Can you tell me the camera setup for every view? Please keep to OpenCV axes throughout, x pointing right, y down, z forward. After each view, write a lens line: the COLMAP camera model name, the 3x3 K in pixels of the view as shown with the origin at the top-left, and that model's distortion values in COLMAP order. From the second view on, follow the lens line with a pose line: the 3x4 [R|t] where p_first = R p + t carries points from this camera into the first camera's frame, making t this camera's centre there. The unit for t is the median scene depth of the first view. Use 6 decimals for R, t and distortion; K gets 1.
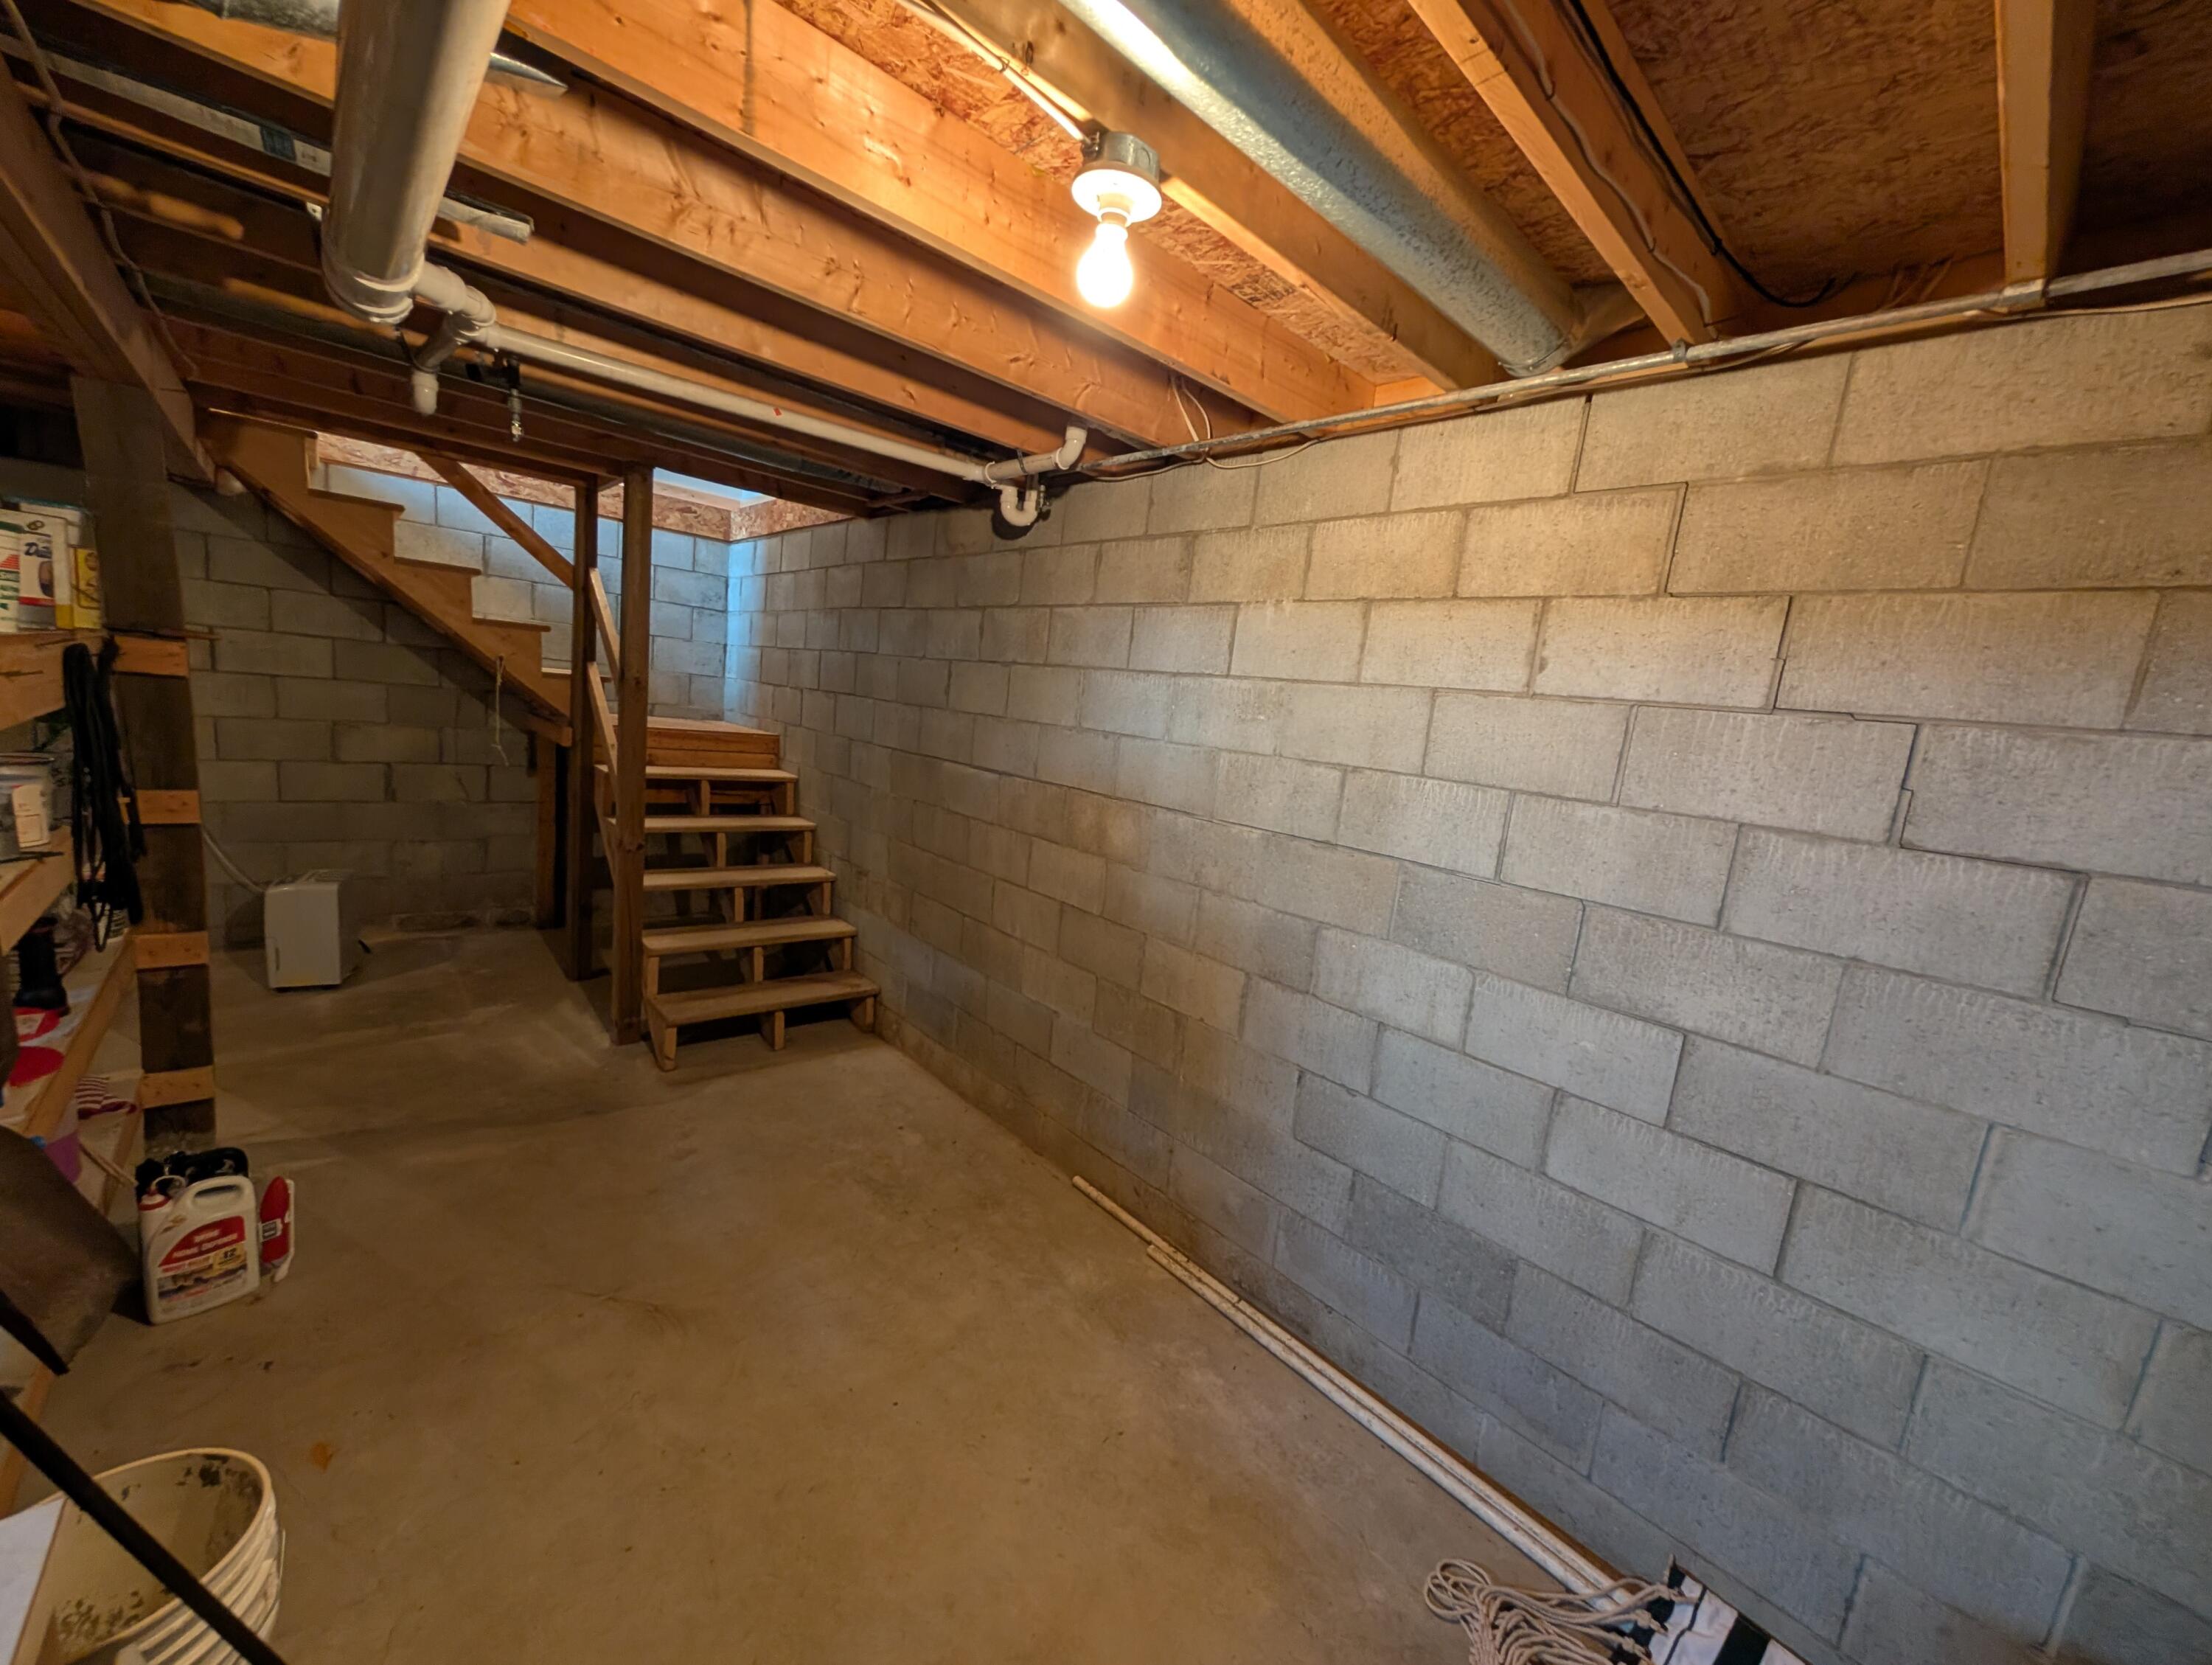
lens RADIAL K [[847.6, 0, 1107.3], [0, 847.6, 840.1], [0, 0, 1]] dist [0.000511, 0.000273]
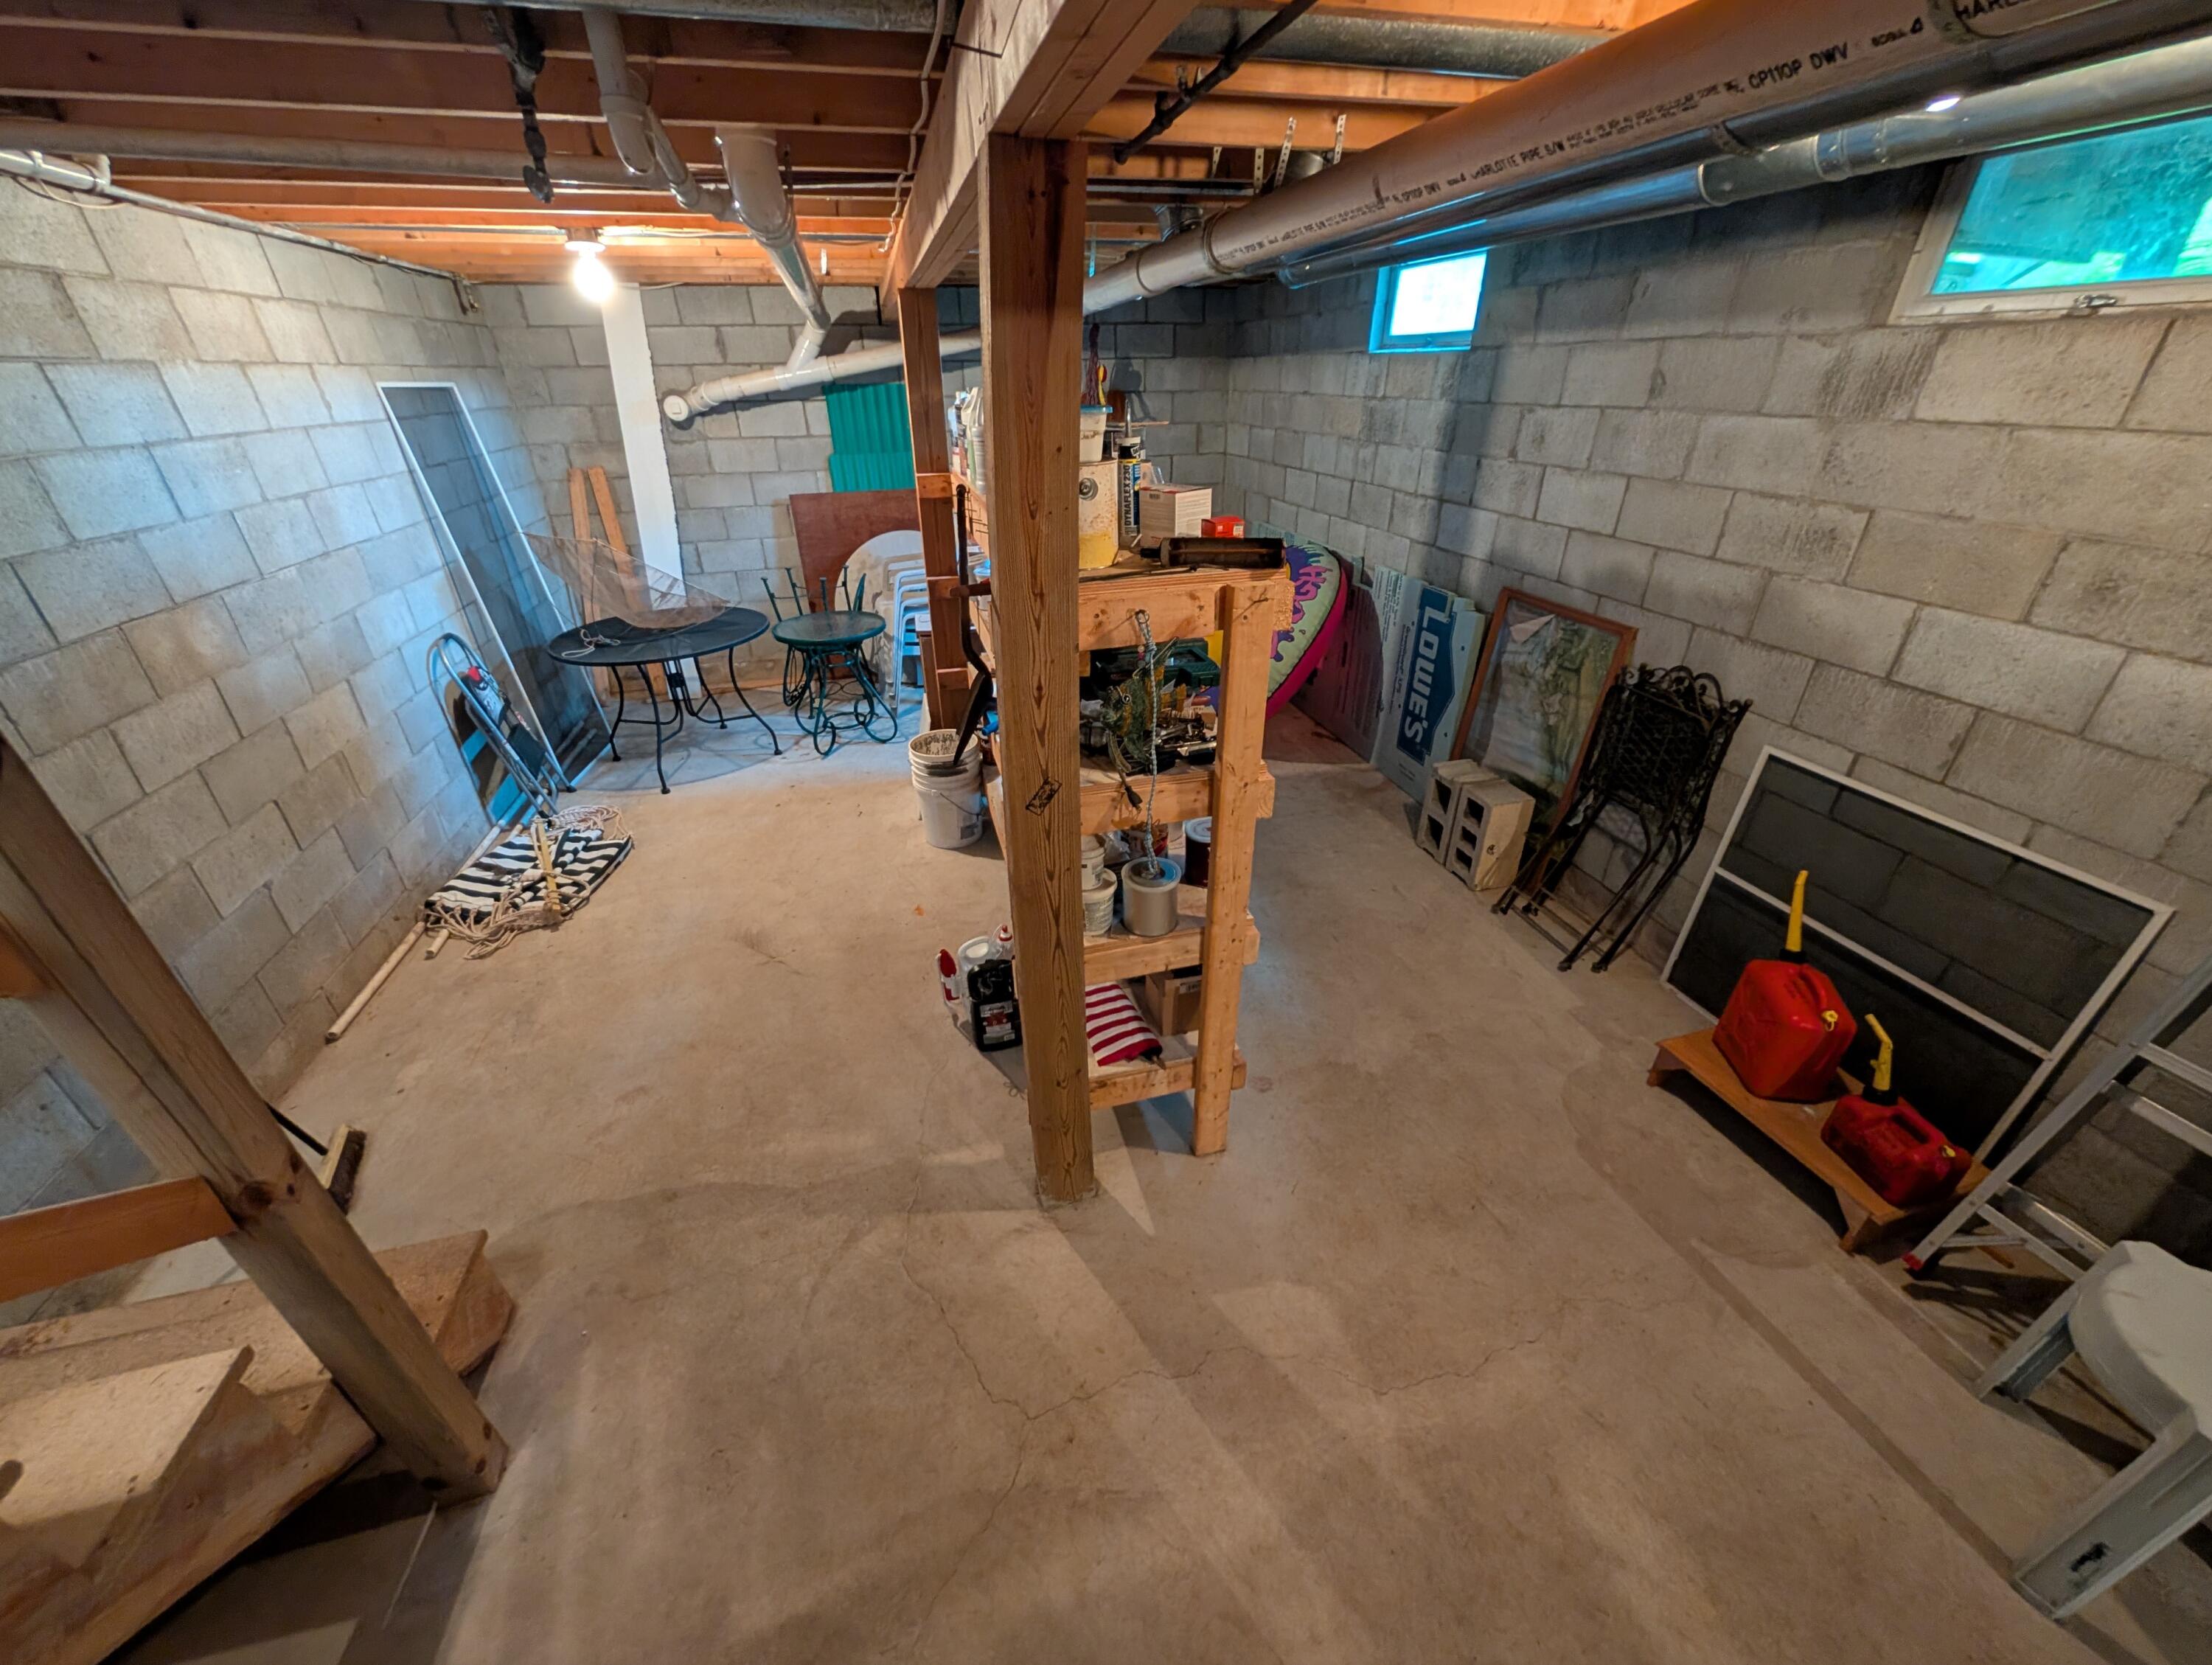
lens RADIAL K [[847.6, 0, 1107.3], [0, 847.6, 840.1], [0, 0, 1]] dist [0.000511, 0.000273]
pose [[-0.878531, -0.312109, 0.361624, -1.438905], [-0.007573, 0.766037, 0.642752, -0.510530], [-0.477626, 0.561939, -0.675350, 1.479220]]
